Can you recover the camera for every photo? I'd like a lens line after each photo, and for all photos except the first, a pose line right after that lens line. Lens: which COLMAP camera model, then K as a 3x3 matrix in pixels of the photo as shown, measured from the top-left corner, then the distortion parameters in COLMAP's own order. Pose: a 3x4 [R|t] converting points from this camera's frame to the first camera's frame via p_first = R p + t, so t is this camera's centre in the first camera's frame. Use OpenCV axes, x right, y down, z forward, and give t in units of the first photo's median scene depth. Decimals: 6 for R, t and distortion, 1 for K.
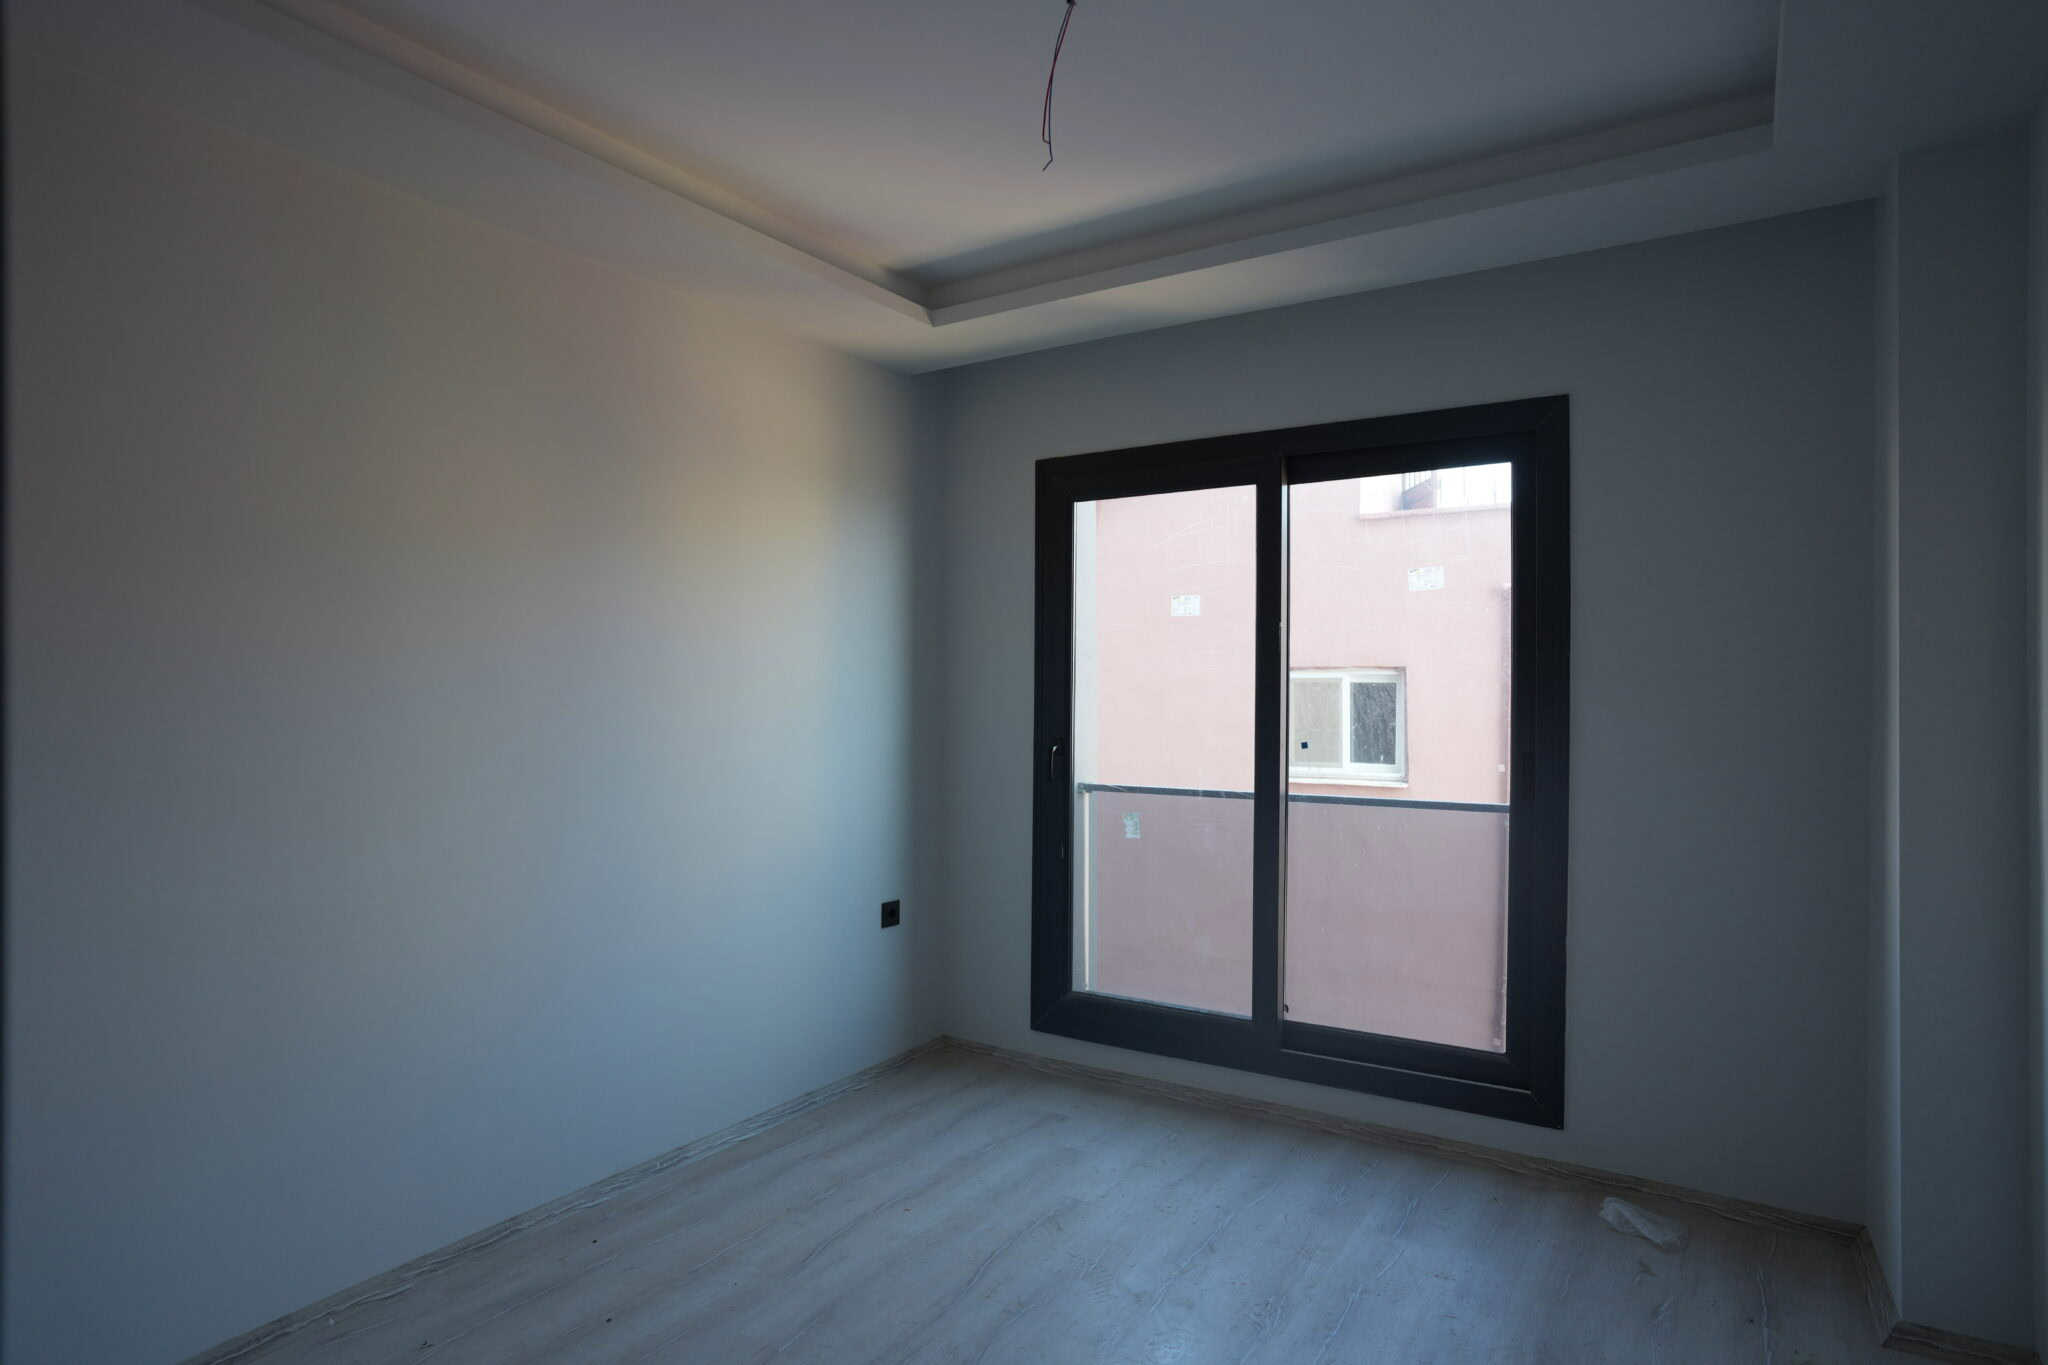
lens RADIAL K [[1040.8, 0, 1024.0], [0, 1040.8, 682.5], [0, 0, 1]] dist [-0.000118, 0.030272]
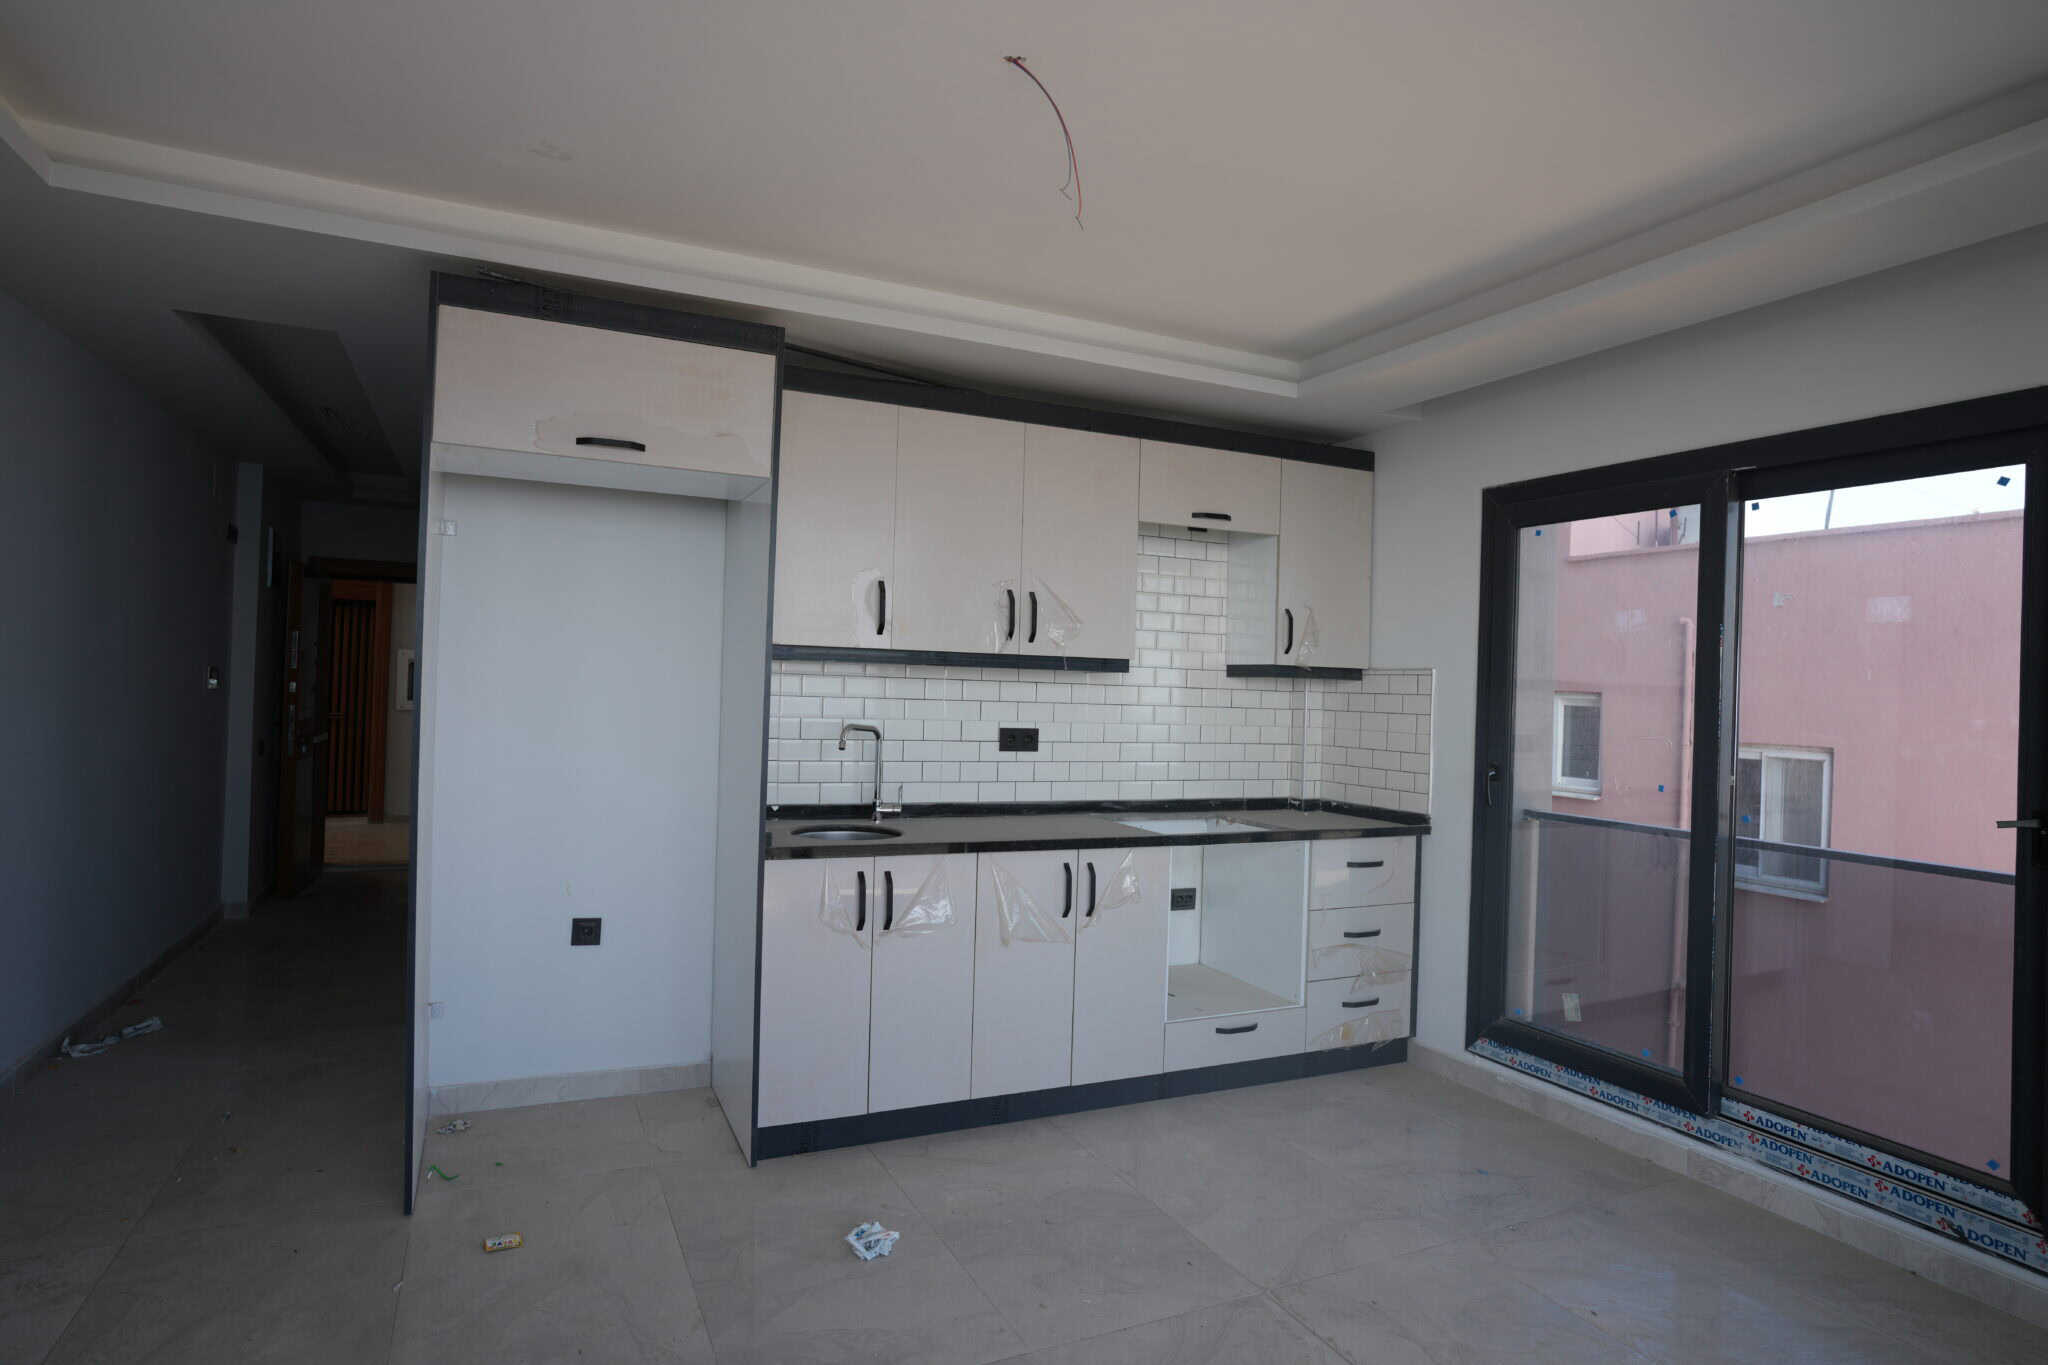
lens RADIAL K [[1101.6, 0, 1024.7], [0, 1101.6, 687.4], [0, 0, 1]] dist [-0.057782, 0.038776]
pose [[0.844177, 0.024667, -0.535497, 0.229665], [-0.033241, 0.999427, -0.006366, 0.003748], [0.535033, 0.023175, 0.844513, -0.153344]]
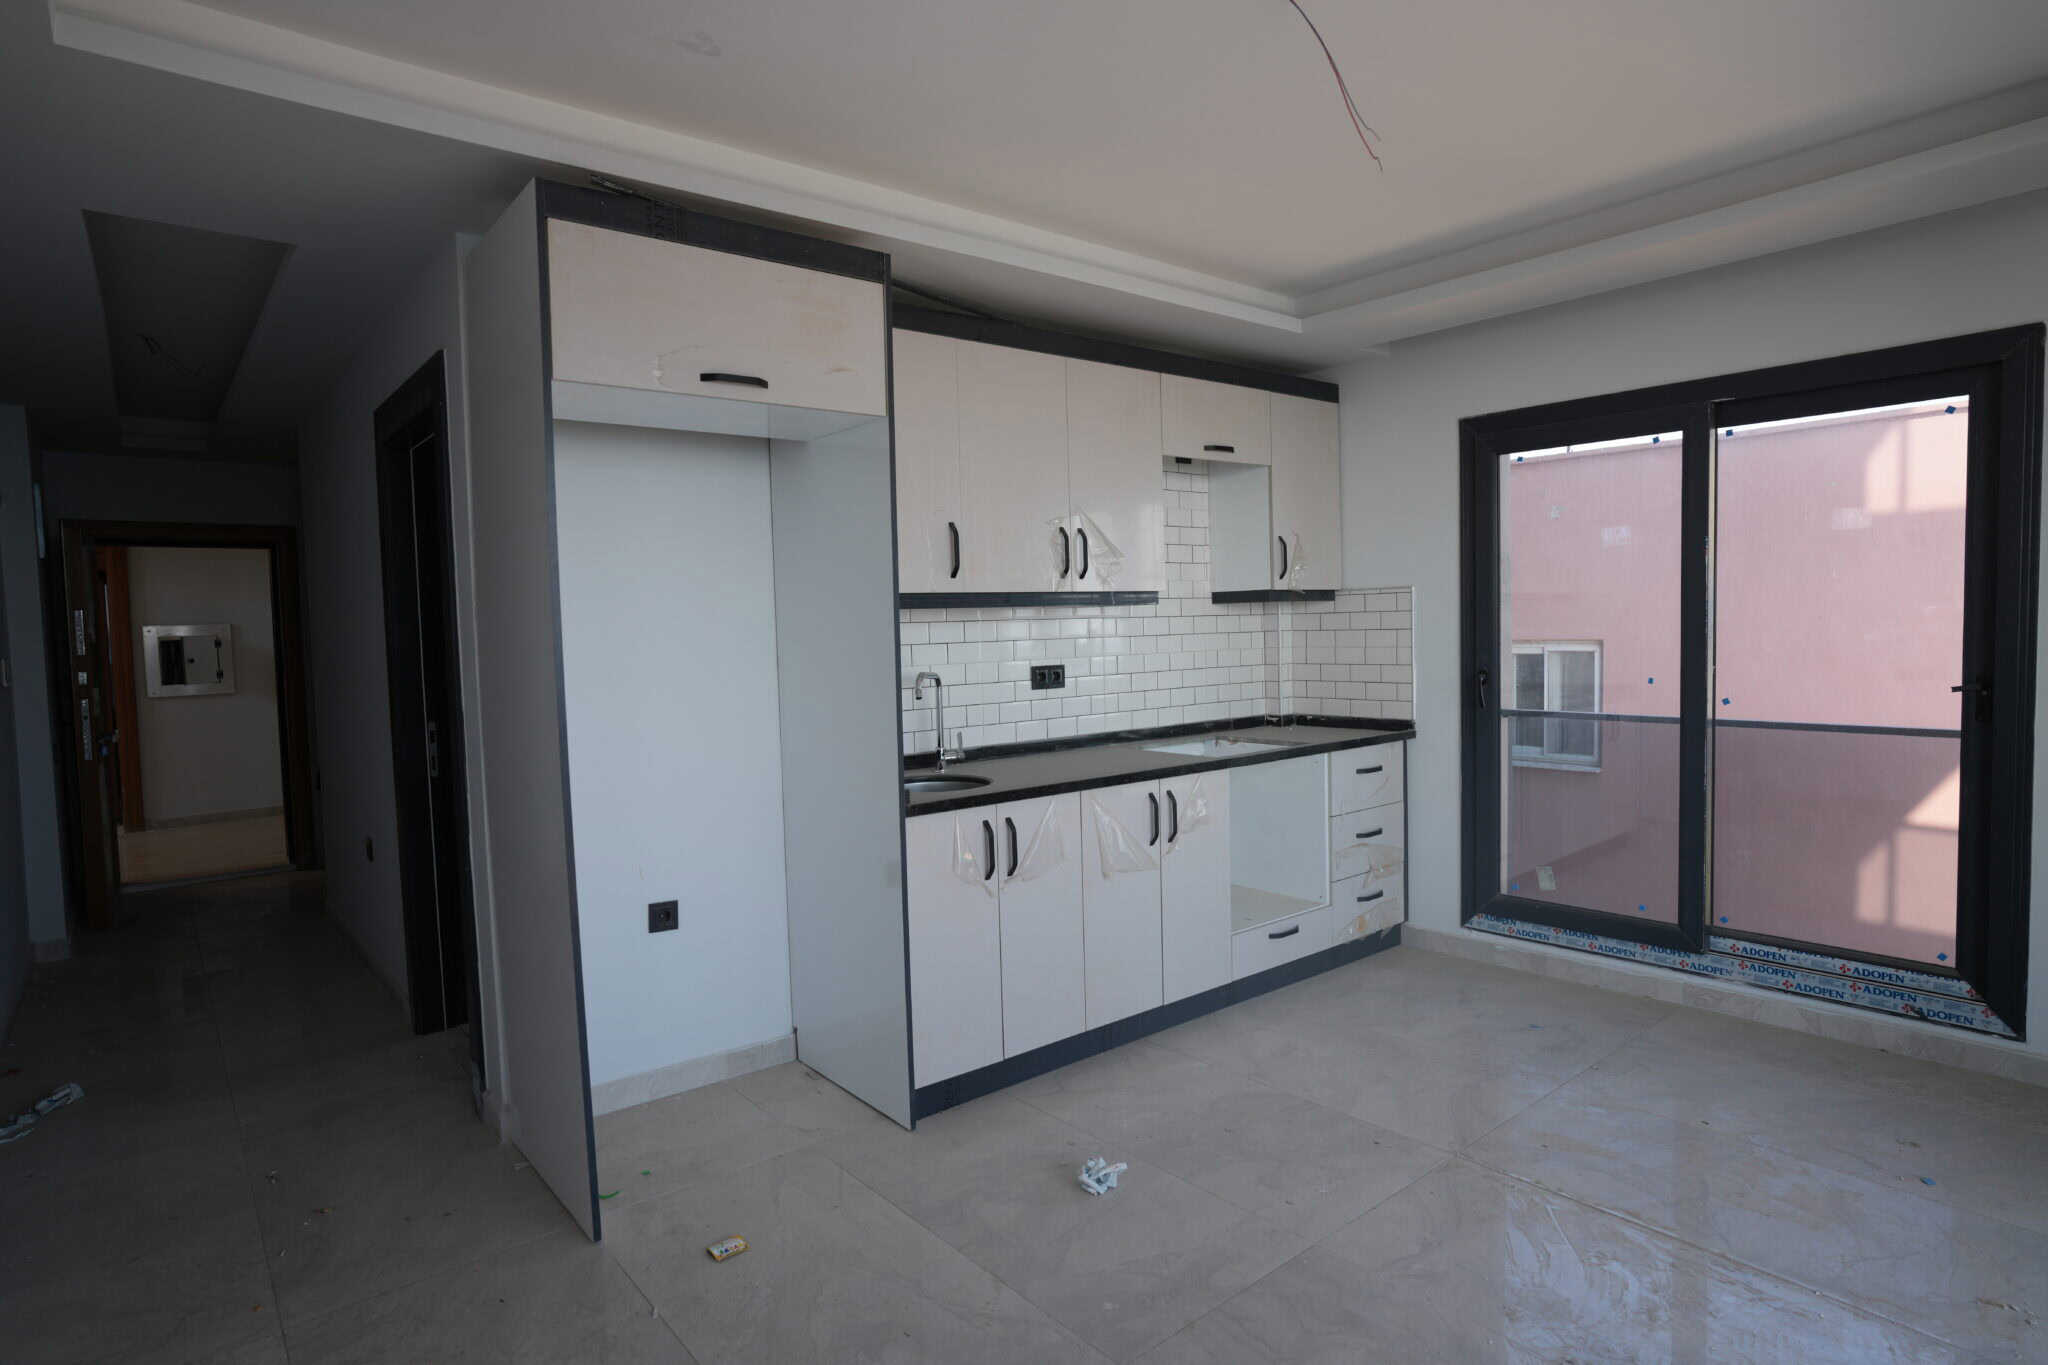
lens RADIAL K [[1101.6, 0, 1024.7], [0, 1101.6, 687.4], [0, 0, 1]] dist [-0.057782, 0.038776]
pose [[0.949252, -0.007716, -0.314421, -0.076121], [0.025527, 0.998291, 0.052570, 0.000497], [0.313478, -0.057928, 0.947827, -0.297166]]
